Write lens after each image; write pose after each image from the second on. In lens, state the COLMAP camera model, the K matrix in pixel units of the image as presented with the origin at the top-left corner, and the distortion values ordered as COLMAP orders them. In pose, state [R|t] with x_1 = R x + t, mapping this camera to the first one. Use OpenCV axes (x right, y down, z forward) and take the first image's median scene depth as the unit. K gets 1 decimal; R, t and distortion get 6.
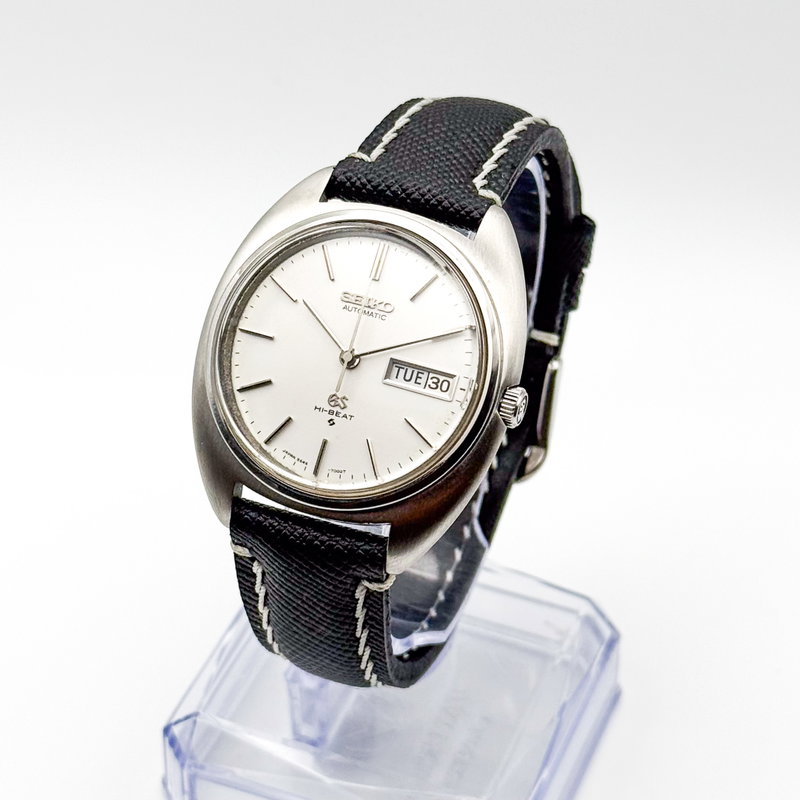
lens RADIAL K [[2391.3, 0, 400.0], [0, 2391.3, 400.0], [0, 0, 1]] dist [0.055665, 1.072138]
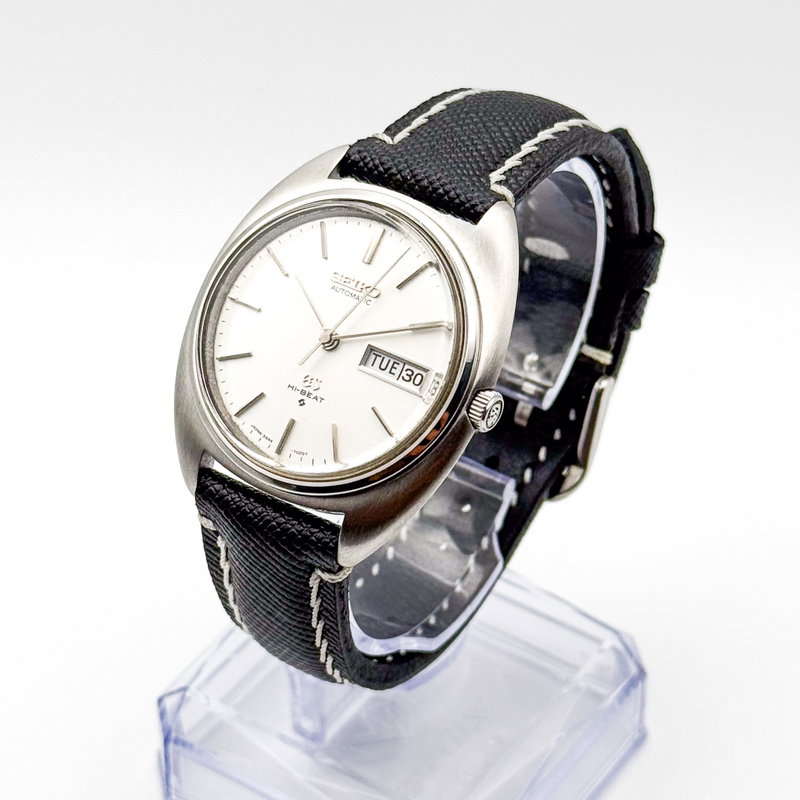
lens RADIAL K [[2391.3, 0, 400.0], [0, 2391.3, 400.0], [0, 0, 1]] dist [0.055665, 1.072138]
pose [[0.977556, 0.126326, -0.168601, 0.170122], [-0.128712, 0.991677, -0.003256, 0.006158], [0.166786, 0.024884, 0.985679, 0.046458]]
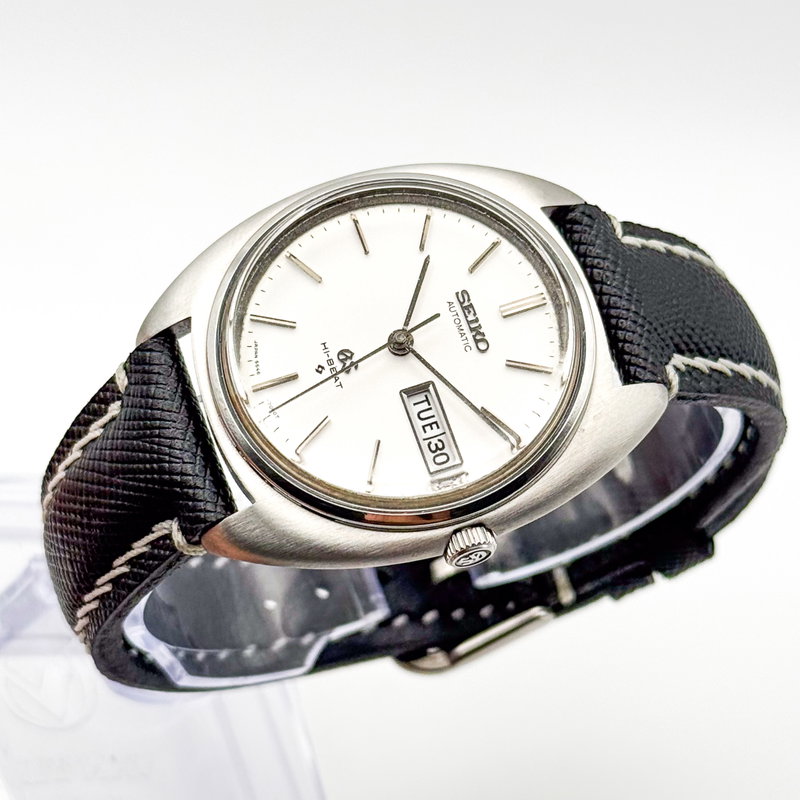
lens RADIAL K [[2391.3, 0, 400.0], [0, 2391.3, 400.0], [0, 0, 1]] dist [0.055665, 1.072138]
pose [[0.570458, 0.813445, -0.113515, 0.081118], [-0.821324, 0.565331, -0.076340, 0.051957], [0.002075, 0.136782, 0.990599, 0.221856]]
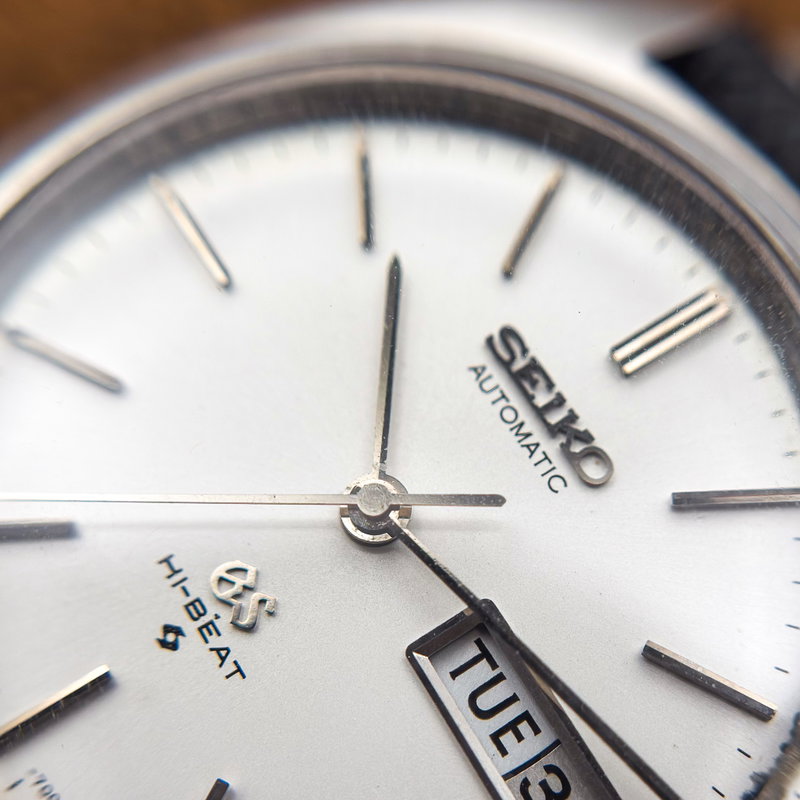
lens RADIAL K [[1750.2, 0, 427.4], [0, 1750.2, 400.4], [0, 0, 1]] dist [0.466954, 0.215803]
pose [[0.738768, 0.673931, -0.006154, -0.023393], [-0.670126, 0.733563, -0.113209, -0.007161], [-0.071781, 0.087759, 0.993552, 0.772007]]
